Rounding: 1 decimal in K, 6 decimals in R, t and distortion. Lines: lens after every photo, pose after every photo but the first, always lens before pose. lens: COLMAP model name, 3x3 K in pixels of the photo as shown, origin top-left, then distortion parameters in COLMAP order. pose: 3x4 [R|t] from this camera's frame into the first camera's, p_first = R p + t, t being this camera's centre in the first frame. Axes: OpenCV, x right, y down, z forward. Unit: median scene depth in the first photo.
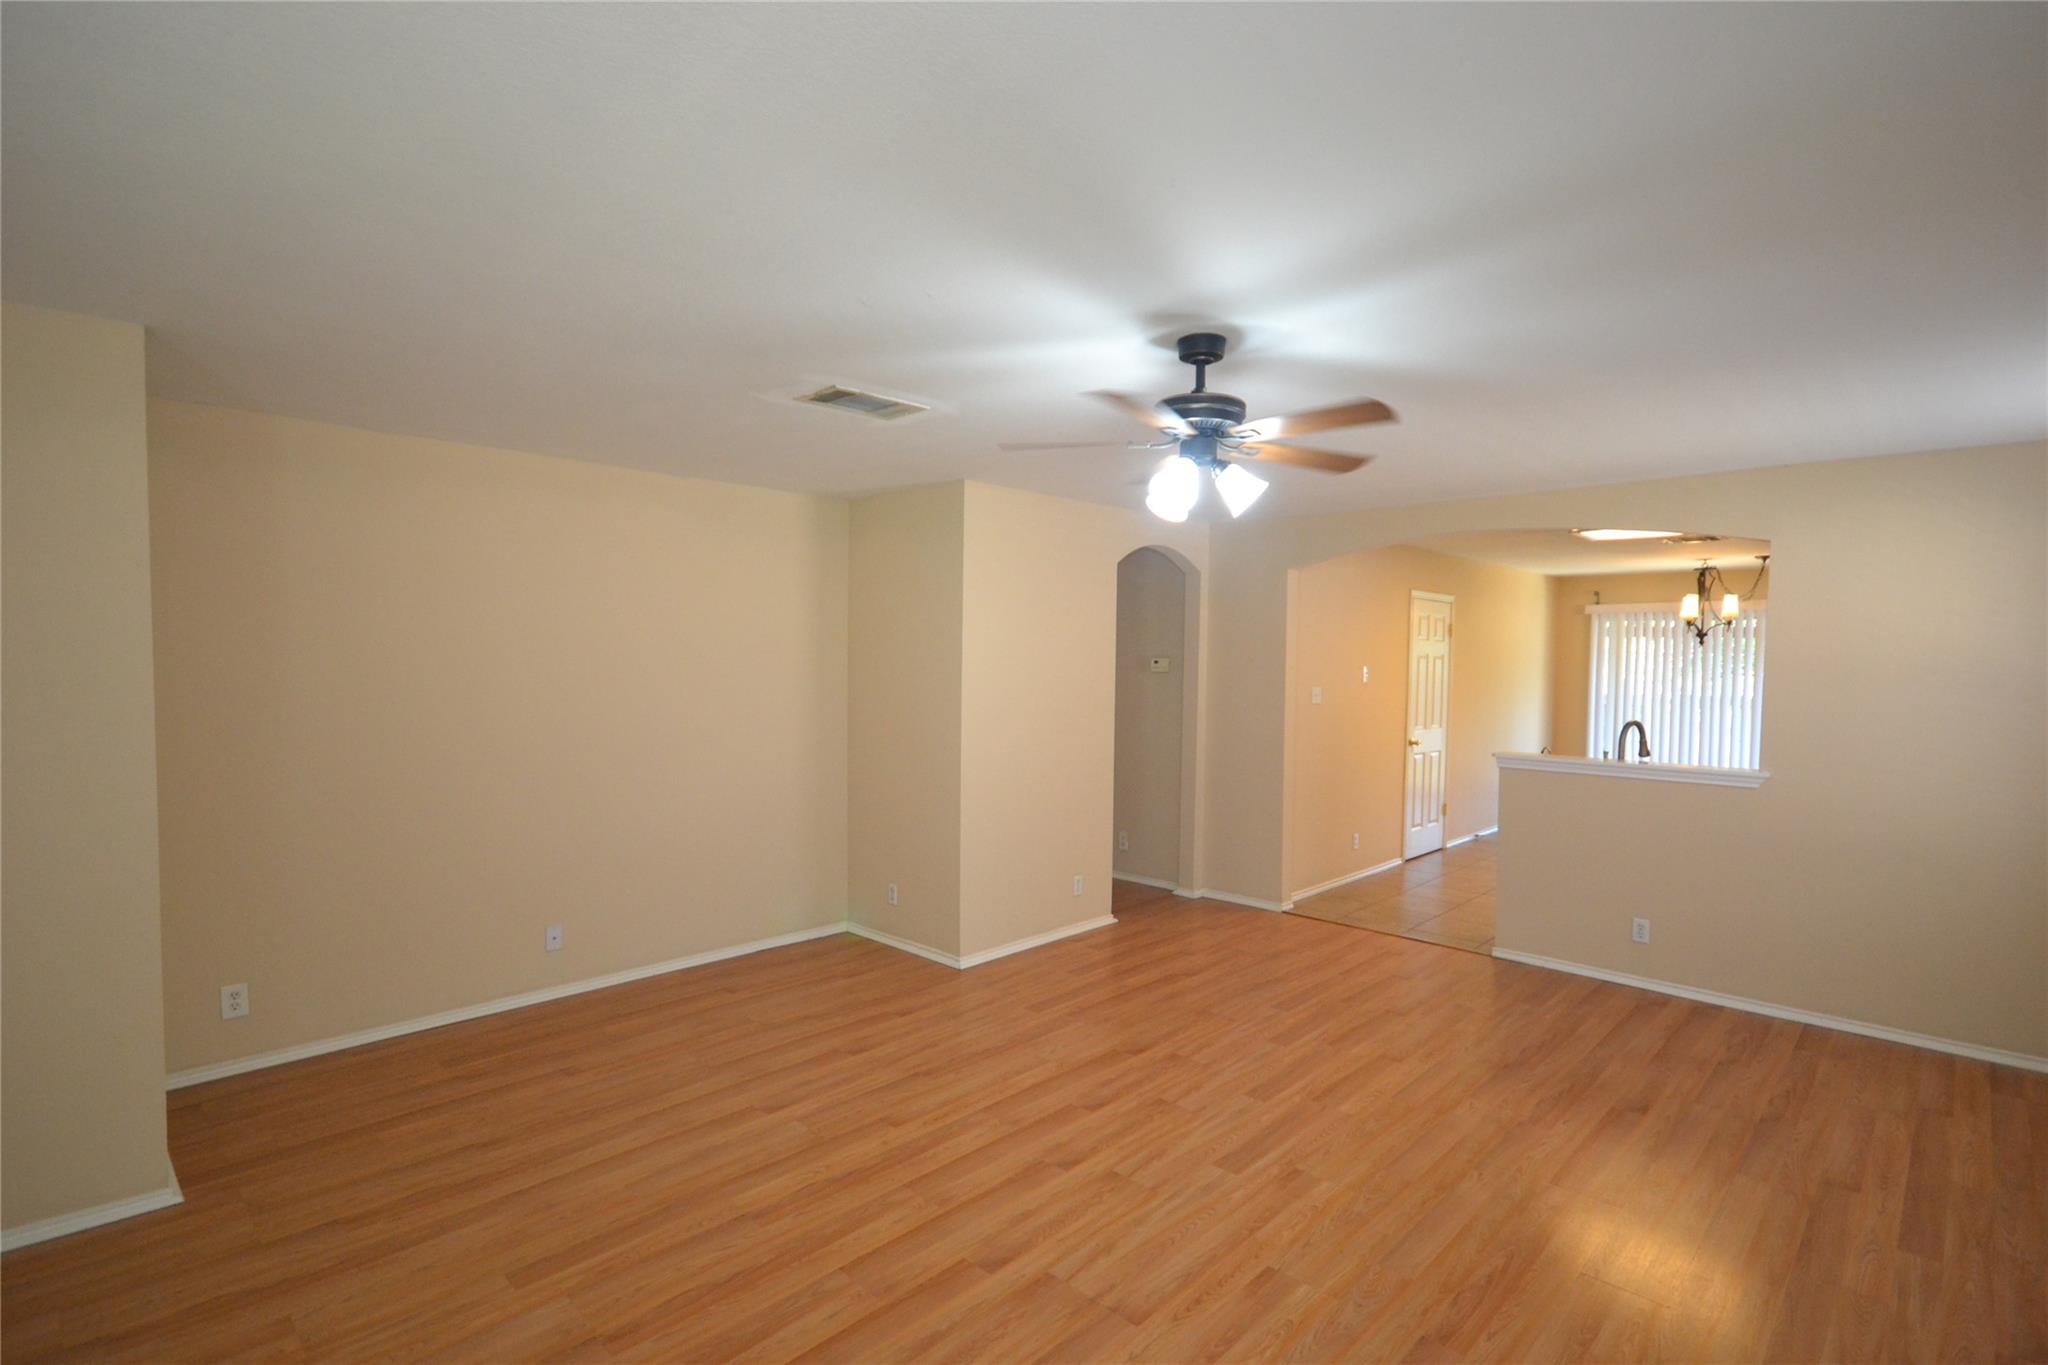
lens RADIAL K [[973.3, 0, 1015.3], [0, 973.3, 691.6], [0, 0, 1]] dist [0.007989, 0.002068]
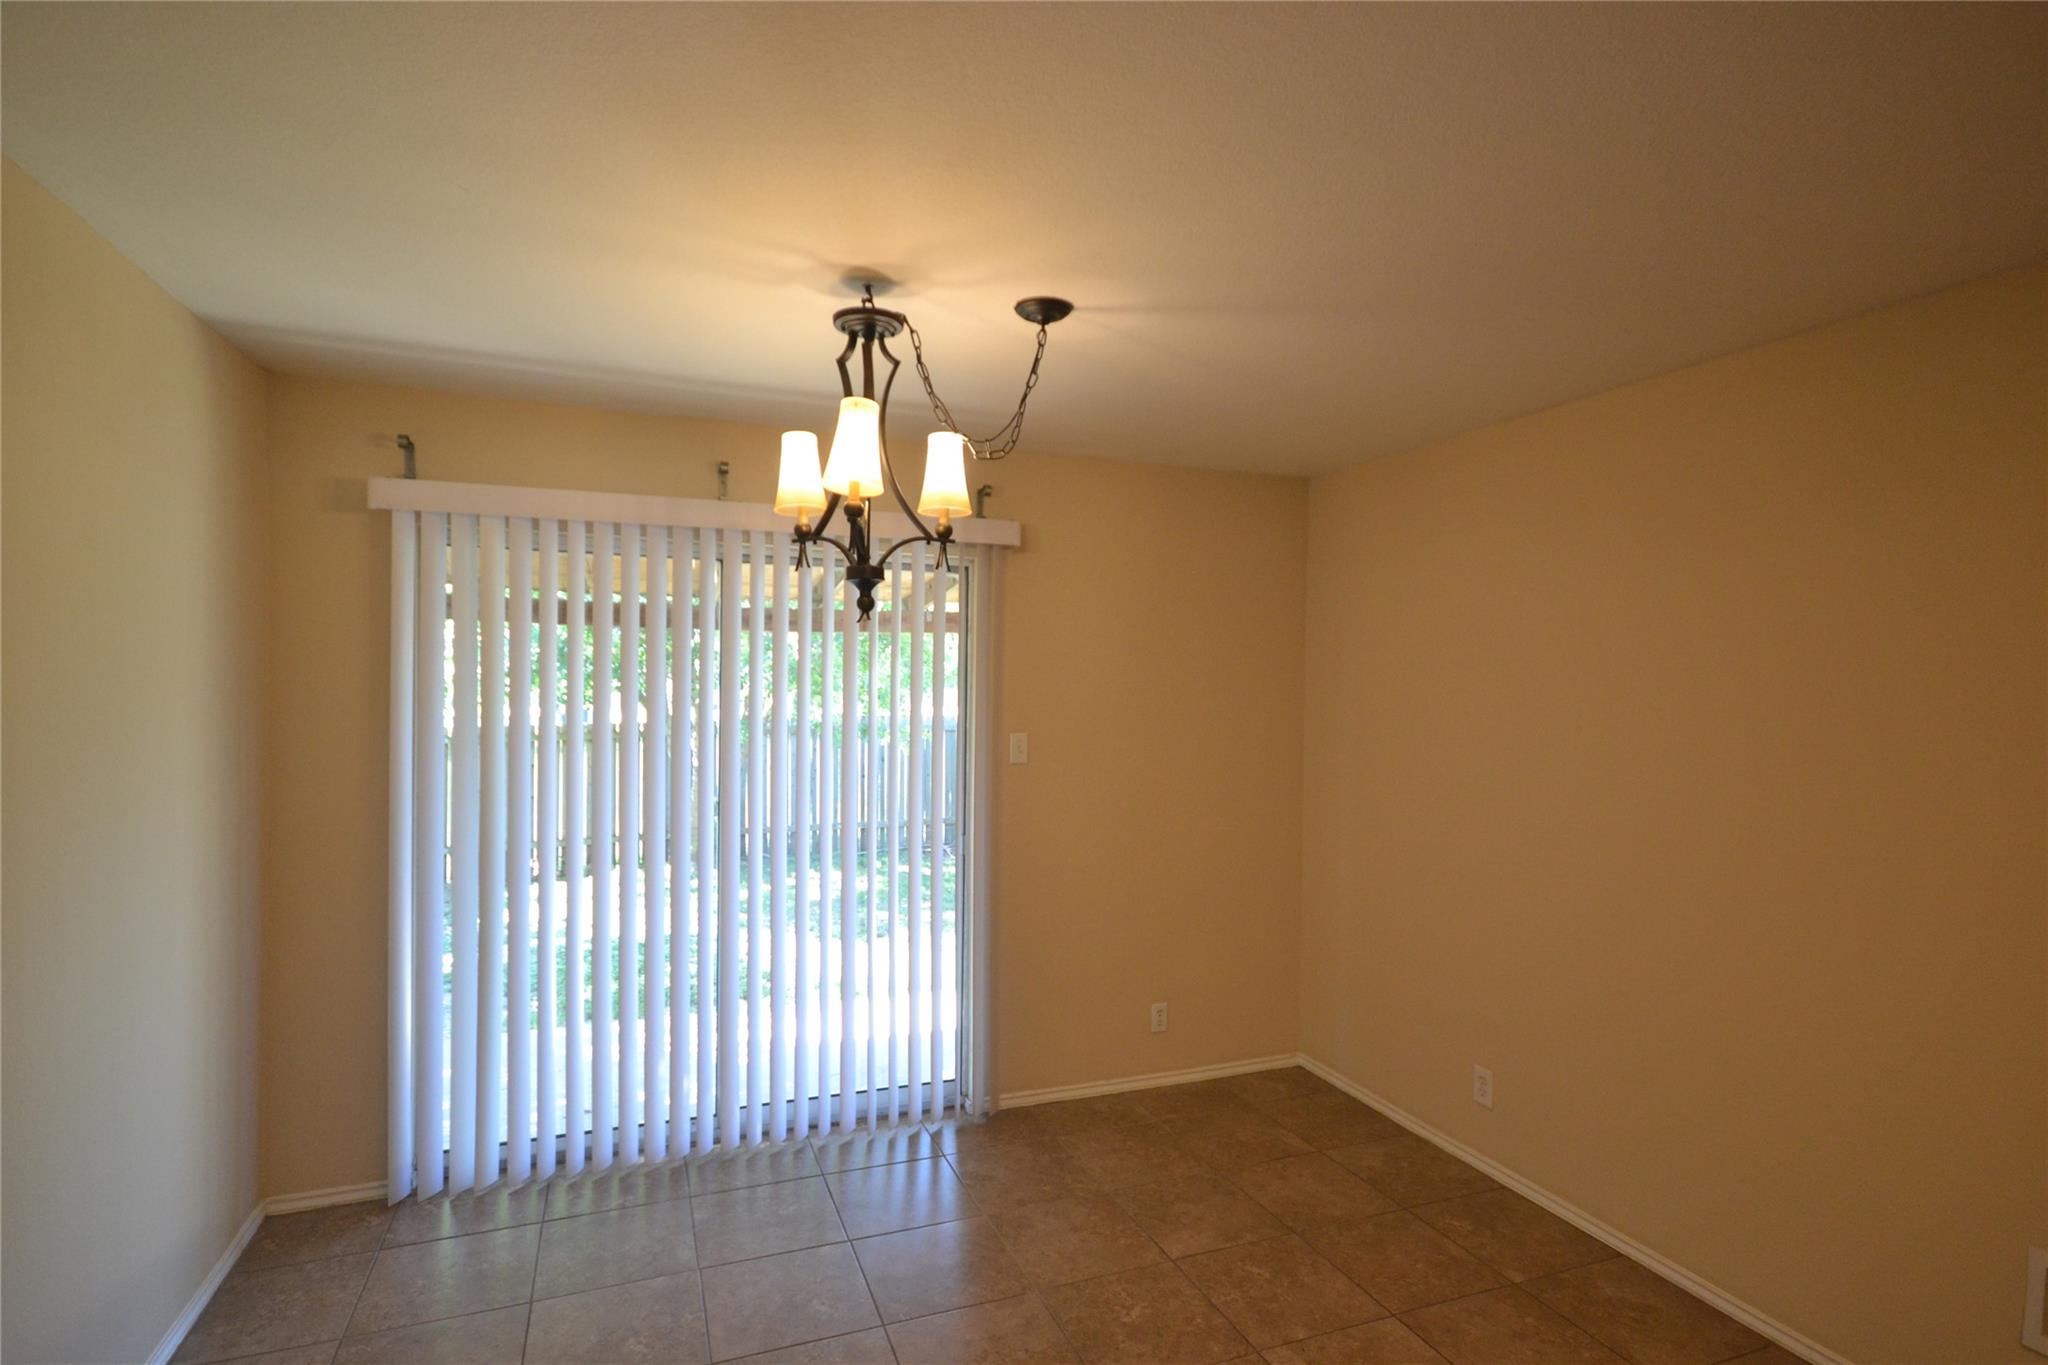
lens RADIAL K [[973.8, 0, 1014.8], [0, 973.8, 700.3], [0, 0, 1]] dist [0.000169, -0.000474]
pose [[0.407763, -0.020651, 0.912854, 0.402713], [0.019183, 0.999717, 0.014047, -0.023302], [-0.912886, 0.011783, 0.408044, 0.718056]]
